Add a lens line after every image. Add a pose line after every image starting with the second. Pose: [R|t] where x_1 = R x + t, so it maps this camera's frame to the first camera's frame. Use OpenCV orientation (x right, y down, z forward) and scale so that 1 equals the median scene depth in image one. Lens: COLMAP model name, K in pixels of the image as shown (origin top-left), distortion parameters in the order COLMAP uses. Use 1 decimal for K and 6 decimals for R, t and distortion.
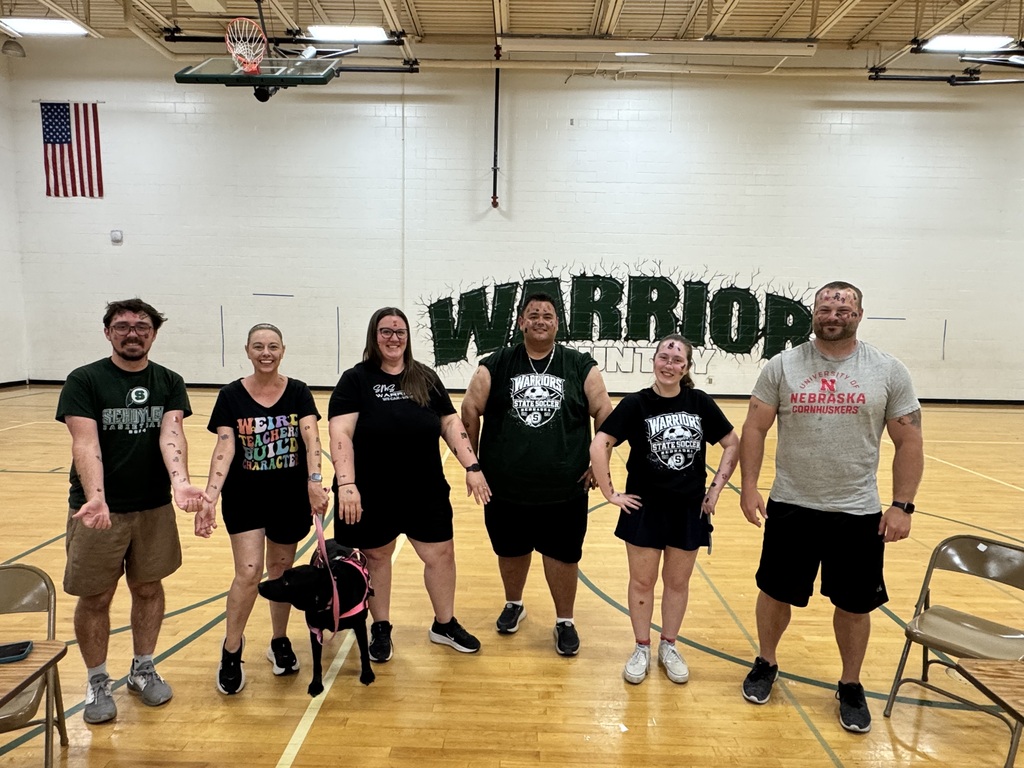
lens RADIAL K [[646.1, 0, 512.0], [0, 646.1, 384.0], [0, 0, 1]] dist [0.003518, -0.001487]
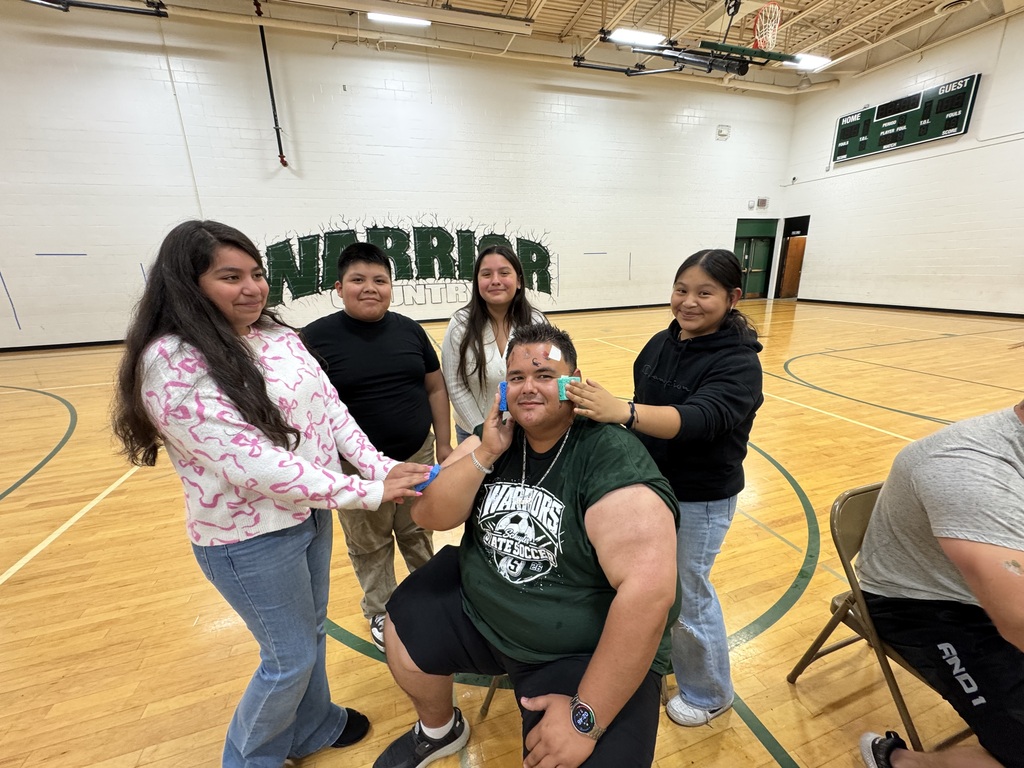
lens RADIAL K [[412.7, 0, 516.0], [0, 412.7, 380.9], [0, 0, 1]] dist [-0.001357, 0.000356]
pose [[0.944867, -0.133843, 0.298850, 0.089770], [0.081797, 0.980191, 0.180373, -0.000714], [-0.317072, -0.145984, 0.937099, 0.134720]]
